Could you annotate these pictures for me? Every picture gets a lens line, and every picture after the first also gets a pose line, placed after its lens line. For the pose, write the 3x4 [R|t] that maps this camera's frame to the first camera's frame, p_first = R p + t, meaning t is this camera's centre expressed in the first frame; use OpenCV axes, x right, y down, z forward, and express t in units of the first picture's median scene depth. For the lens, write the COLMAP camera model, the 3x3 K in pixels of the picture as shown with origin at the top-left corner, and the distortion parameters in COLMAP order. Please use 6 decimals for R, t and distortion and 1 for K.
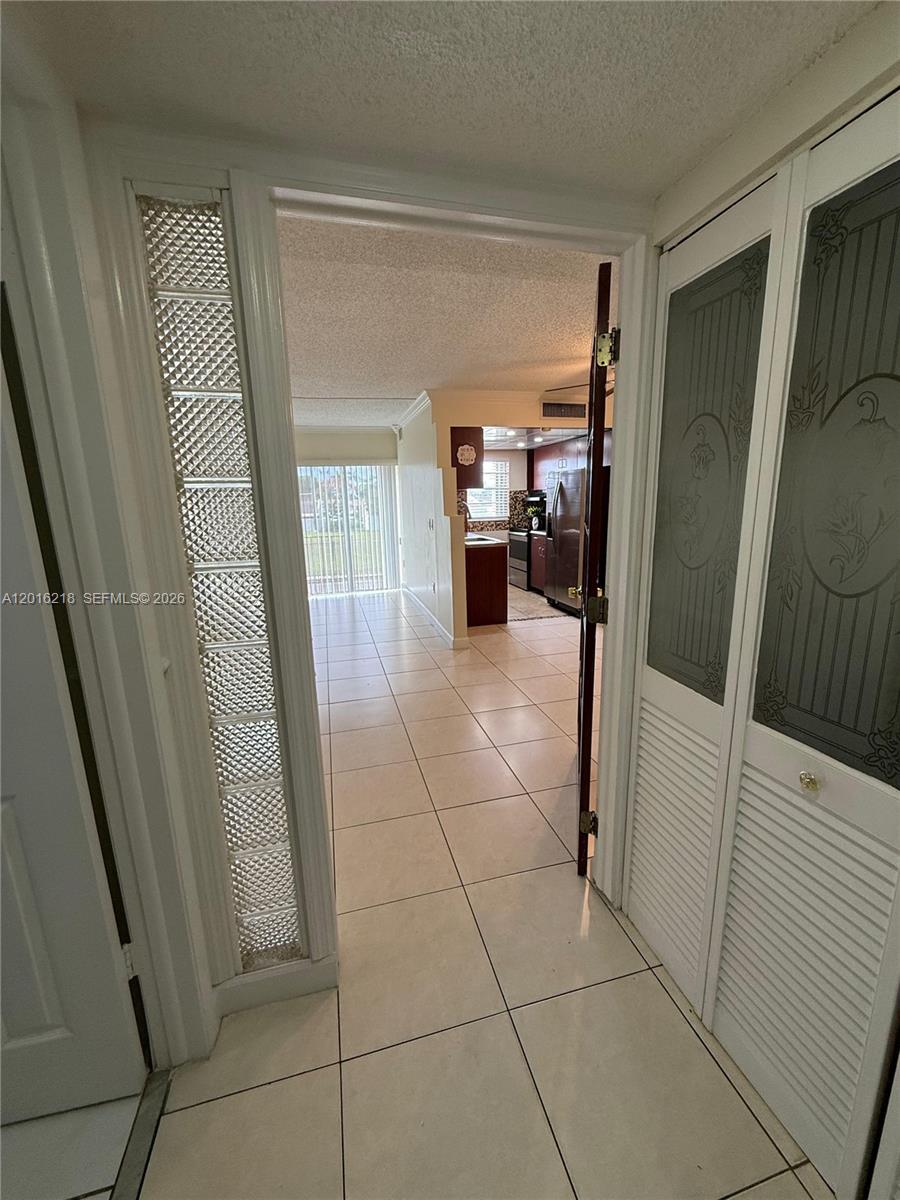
lens RADIAL K [[479.8, 0, 452.4], [0, 479.8, 598.6], [0, 0, 1]] dist [-0.000049, 0.000054]
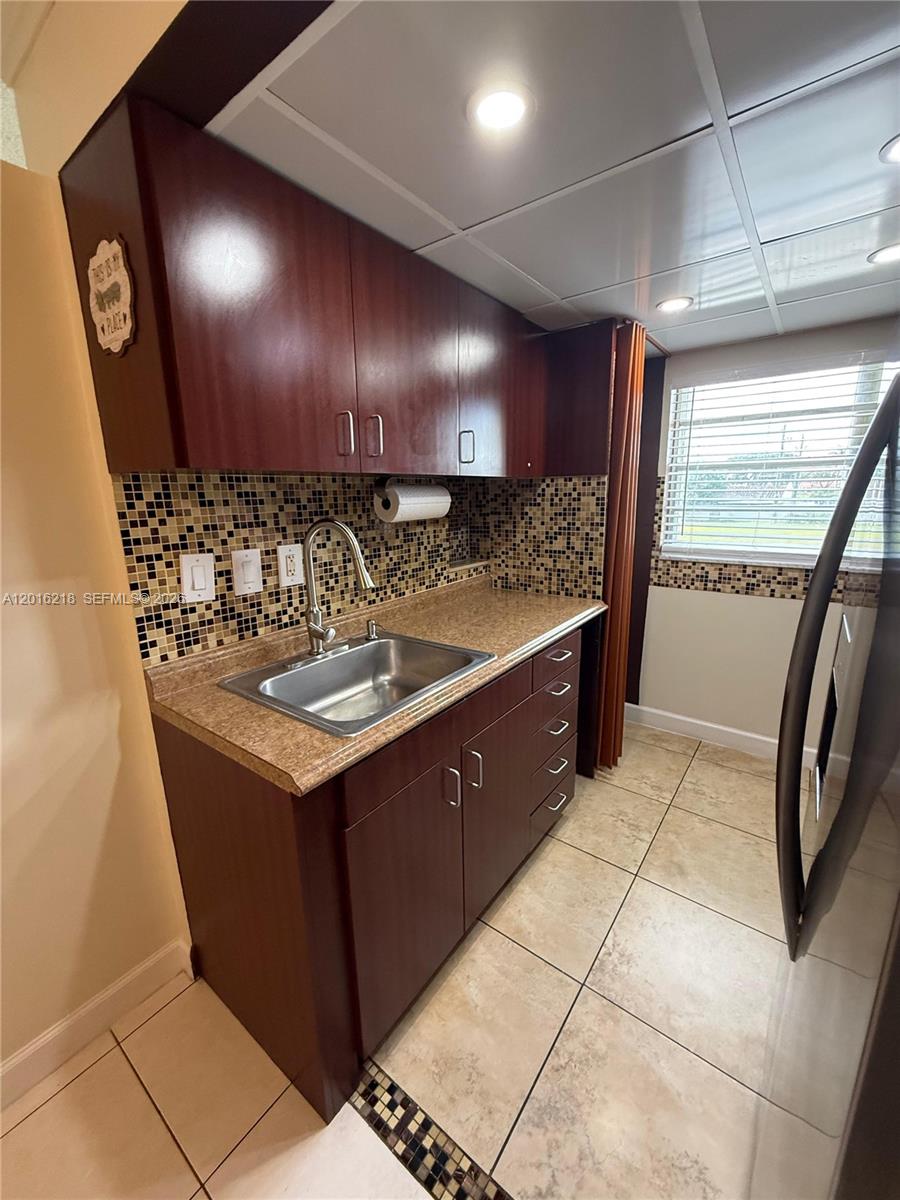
lens RADIAL K [[479.8, 0, 452.4], [0, 479.8, 598.6], [0, 0, 1]] dist [-0.000049, 0.000054]
pose [[0.619571, 0.182720, -0.763377, 0.203059], [-0.155671, 0.981815, 0.108659, -0.154399], [0.769349, 0.051513, 0.636748, 0.690314]]
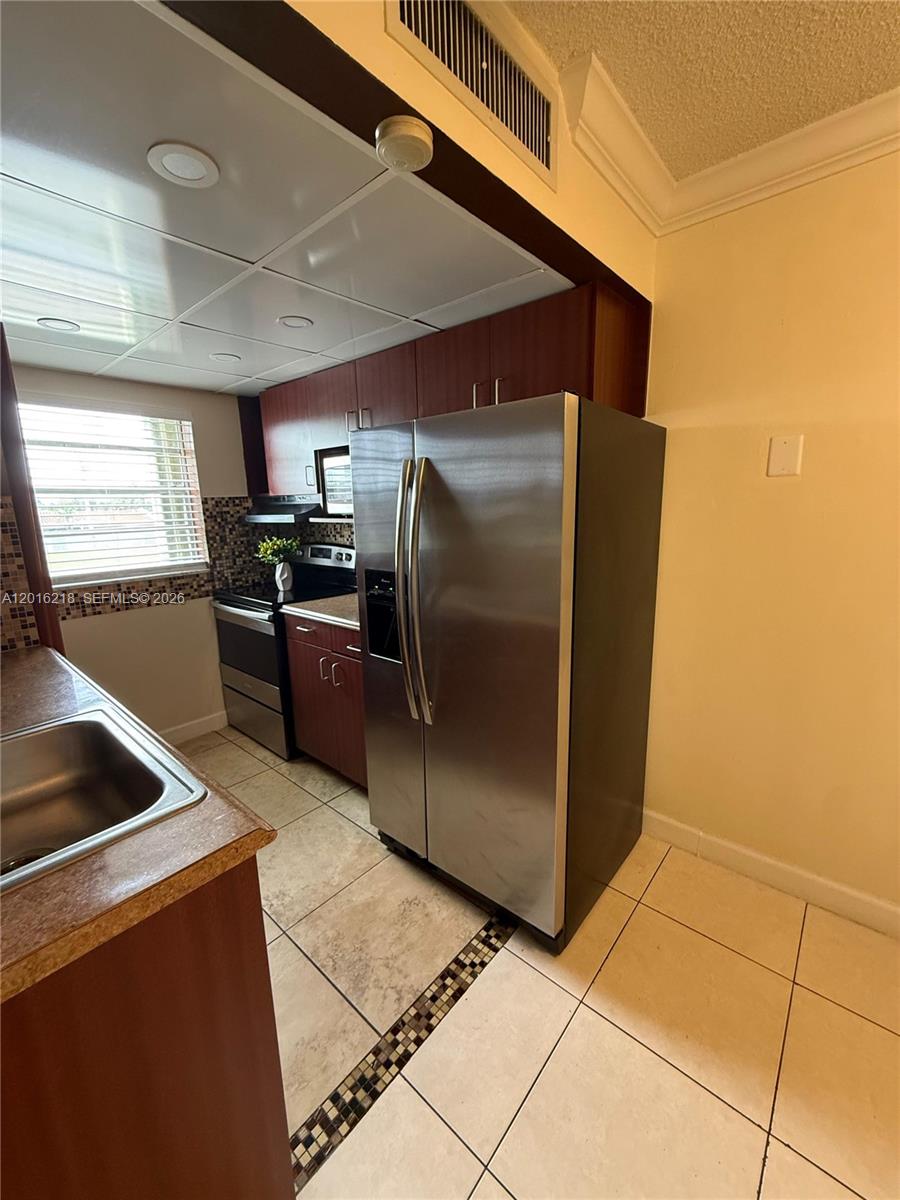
lens RADIAL K [[479.8, 0, 452.4], [0, 479.8, 598.6], [0, 0, 1]] dist [-0.000049, 0.000054]
pose [[0.824186, -0.106912, 0.556137, 0.067378], [0.119675, 0.992722, 0.013485, -0.135795], [-0.553531, 0.055441, 0.830981, 0.621694]]
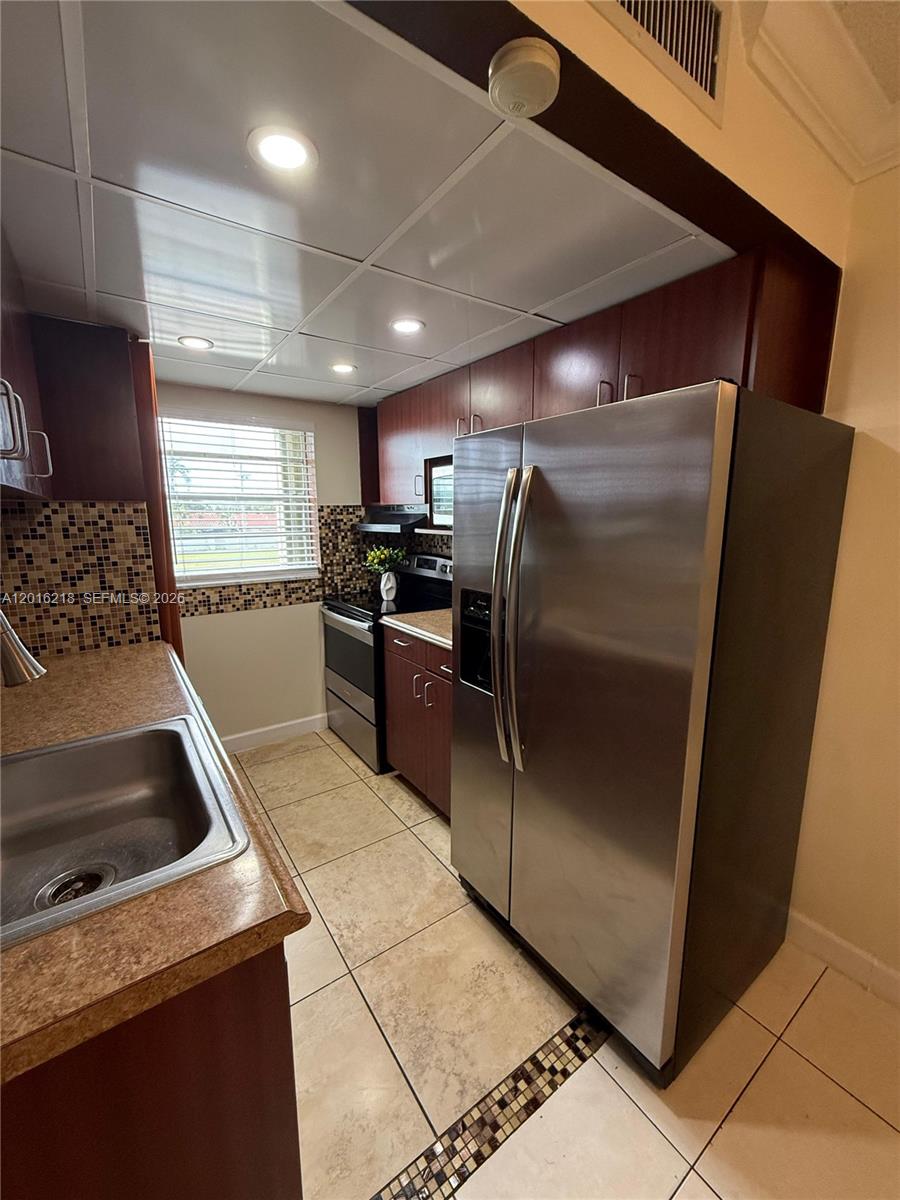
lens RADIAL K [[479.8, 0, 452.4], [0, 479.8, 598.6], [0, 0, 1]] dist [-0.000049, 0.000054]
pose [[0.934484, -0.041076, 0.353628, 0.085726], [0.053741, 0.998215, -0.026064, -0.142281], [-0.351926, 0.043360, 0.935023, 0.642309]]
